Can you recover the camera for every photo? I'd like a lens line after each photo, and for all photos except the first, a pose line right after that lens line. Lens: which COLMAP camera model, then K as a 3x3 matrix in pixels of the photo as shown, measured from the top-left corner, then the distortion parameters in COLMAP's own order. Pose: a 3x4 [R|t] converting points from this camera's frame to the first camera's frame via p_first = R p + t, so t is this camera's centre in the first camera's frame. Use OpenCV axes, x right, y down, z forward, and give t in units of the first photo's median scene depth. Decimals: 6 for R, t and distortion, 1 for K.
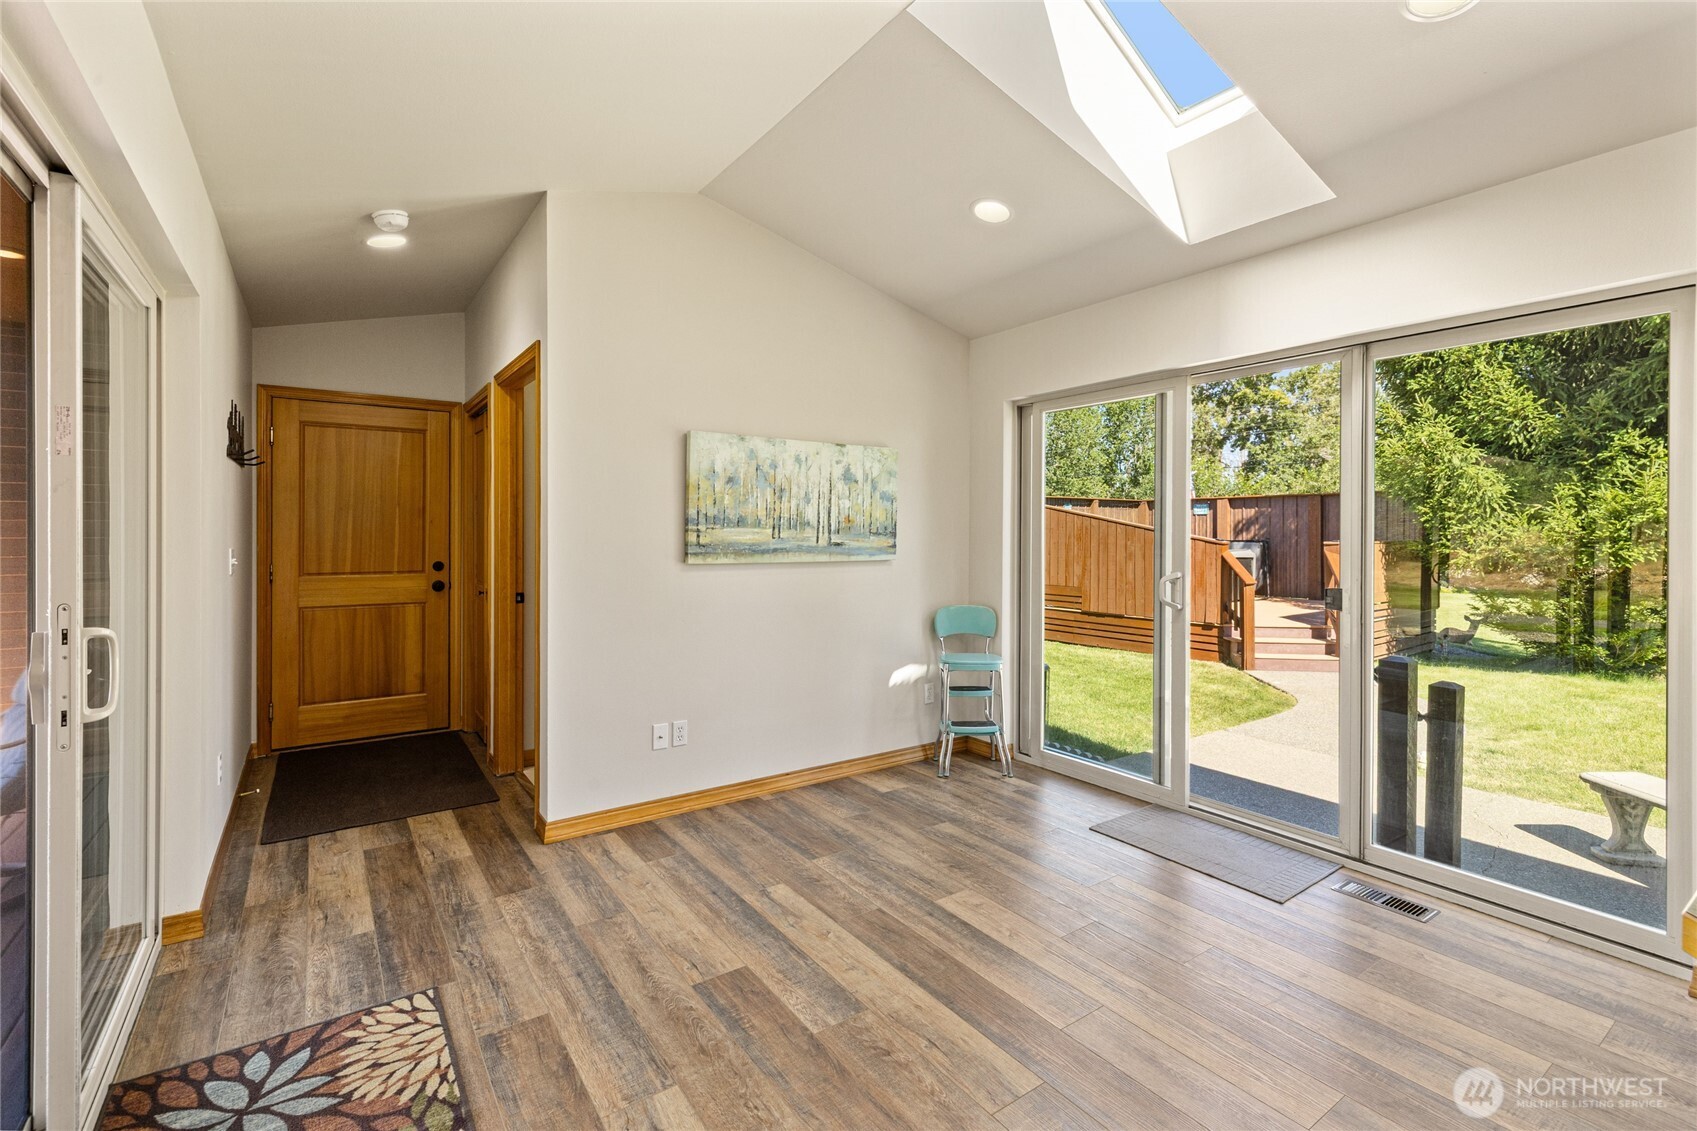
lens RADIAL K [[732.0, 0, 810.5], [0, 732.0, 529.2], [0, 0, 1]] dist [-0.001119, 0.001121]
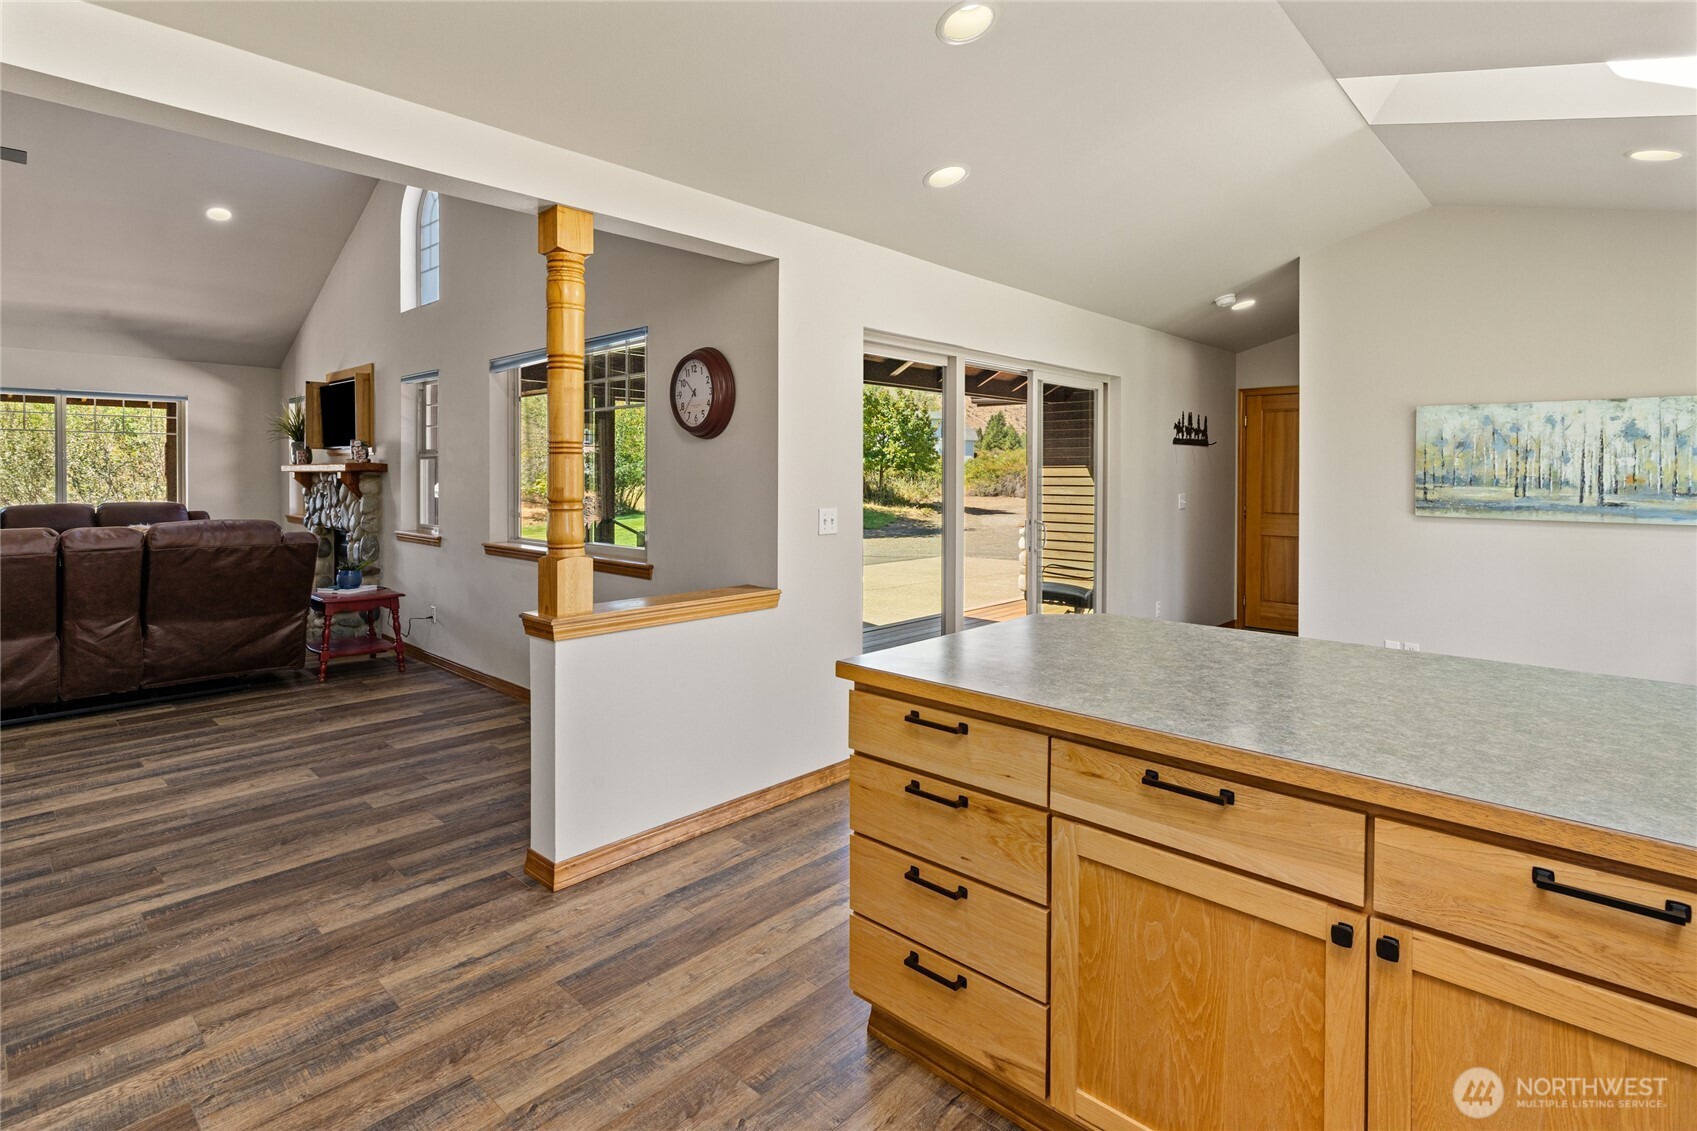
lens RADIAL K [[815.5, 0, 849.8], [0, 815.5, 563.5], [0, 0, 1]] dist [-0.004124, 0.001362]
pose [[0.217495, 0.104497, -0.970452, 0.891139], [-0.001704, 0.994292, 0.106682, -0.015383], [0.976060, -0.021549, 0.216431, -0.209766]]
